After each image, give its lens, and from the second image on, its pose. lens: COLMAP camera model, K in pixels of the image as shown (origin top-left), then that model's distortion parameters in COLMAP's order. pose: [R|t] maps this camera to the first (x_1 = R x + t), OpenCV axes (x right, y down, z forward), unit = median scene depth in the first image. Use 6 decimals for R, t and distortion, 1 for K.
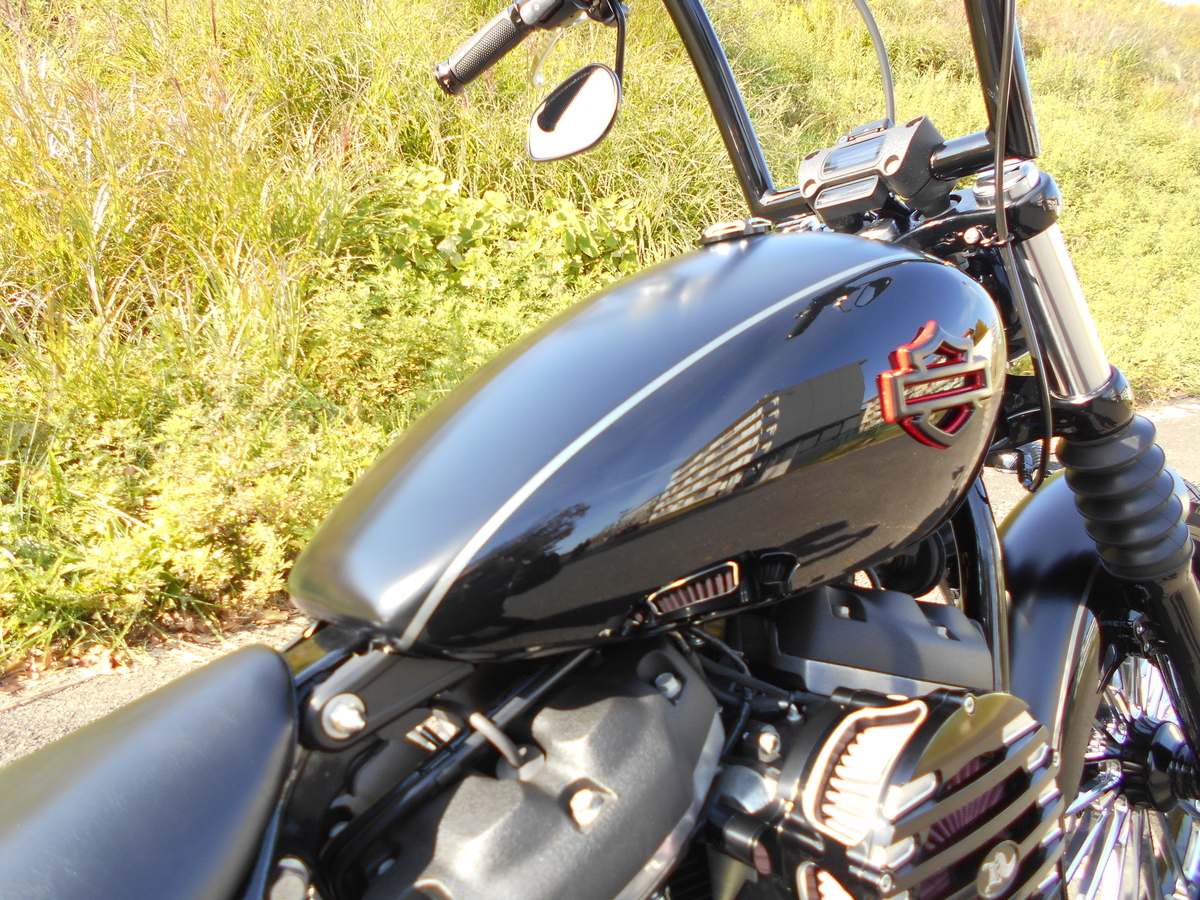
lens RADIAL K [[926.4, 0, 599.1], [0, 926.4, 454.1], [0, 0, 1]] dist [-0.006977, 0.006768]
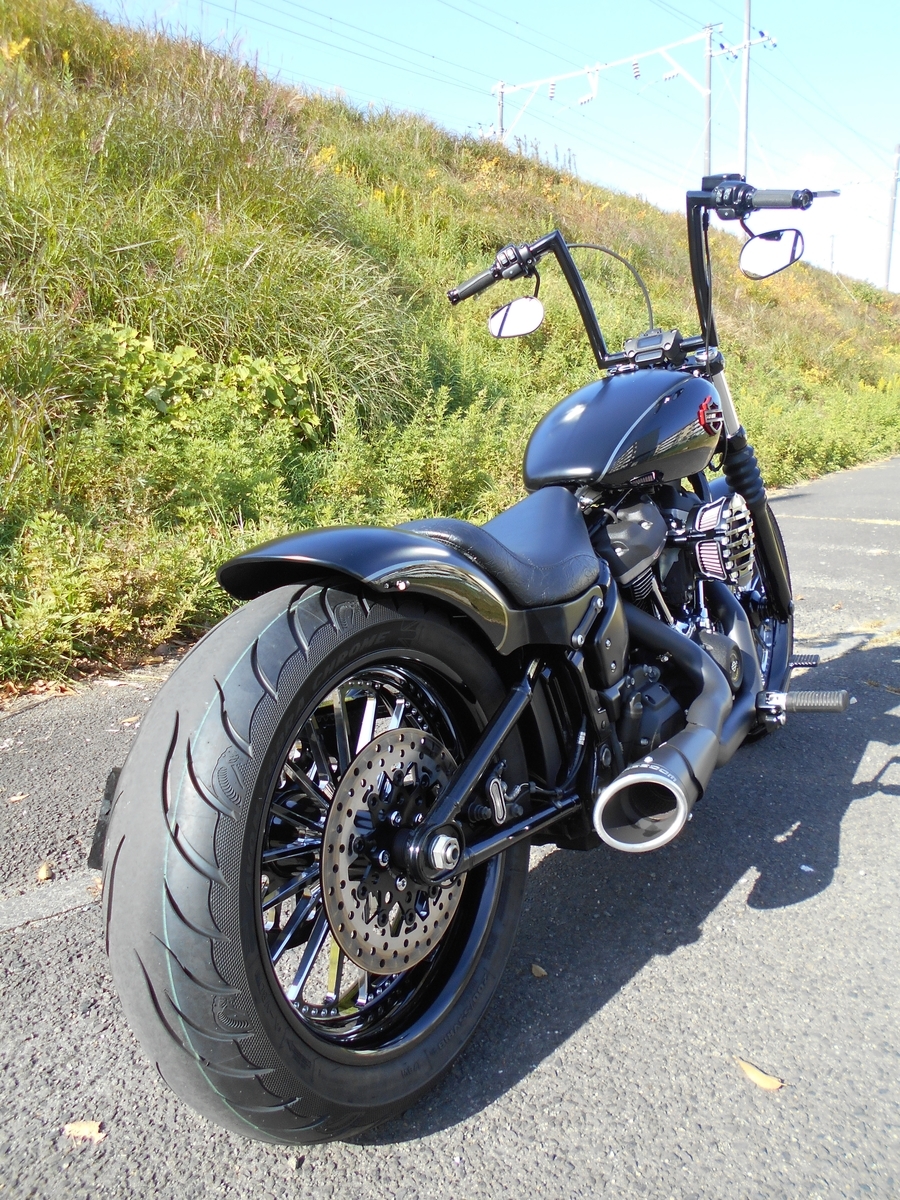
lens RADIAL K [[941.2, 0, 450.0], [0, 941.2, 600.0], [0, 0, 1]] dist [-0.002470, 0.007863]
pose [[0.946681, -0.056626, 0.317157, -0.344746], [0.062775, 0.997985, -0.009192, 0.118304], [-0.315998, 0.028611, 0.948328, -0.397828]]
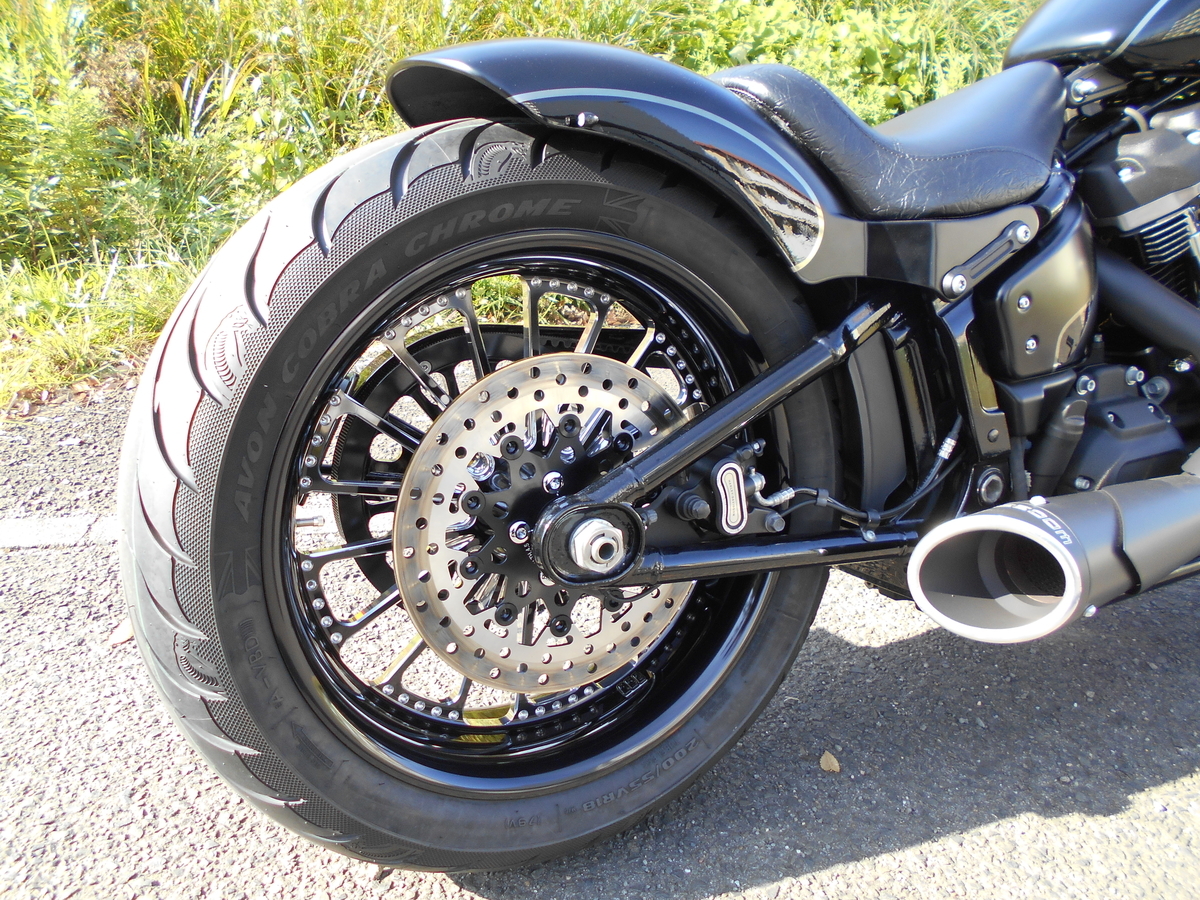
lens RADIAL K [[926.4, 0, 599.1], [0, 926.4, 454.1], [0, 0, 1]] dist [-0.006977, 0.006768]
pose [[0.980812, 0.105489, -0.163953, -0.167106], [-0.081598, 0.985887, 0.146183, 0.162251], [0.177060, -0.130000, 0.975577, -0.250390]]
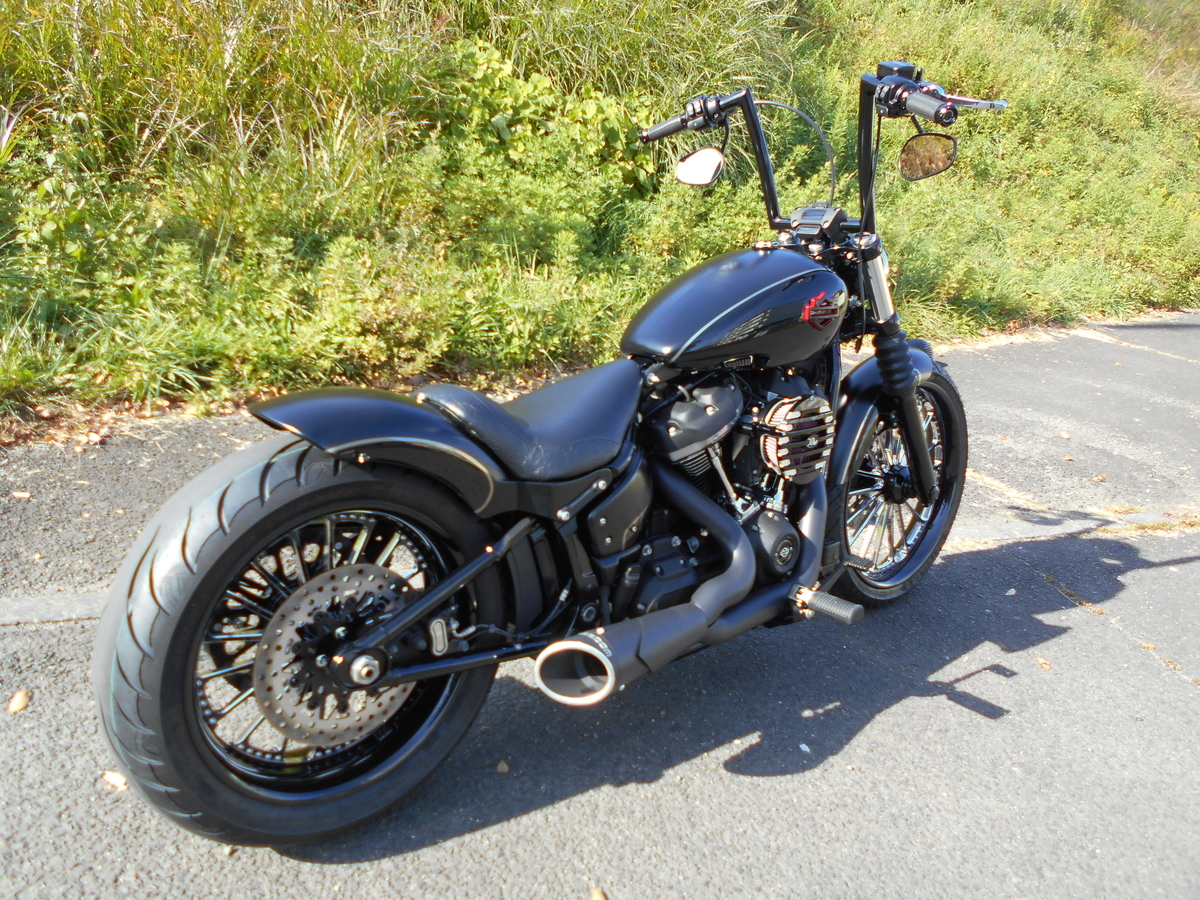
lens RADIAL K [[941.2, 0, 594.2], [0, 941.2, 453.4], [0, 0, 1]] dist [-0.002470, 0.007863]
pose [[0.988952, 0.127028, 0.076405, -0.136838], [-0.137250, 0.979384, 0.148219, 0.007747], [-0.056002, -0.157068, 0.985999, -0.507517]]
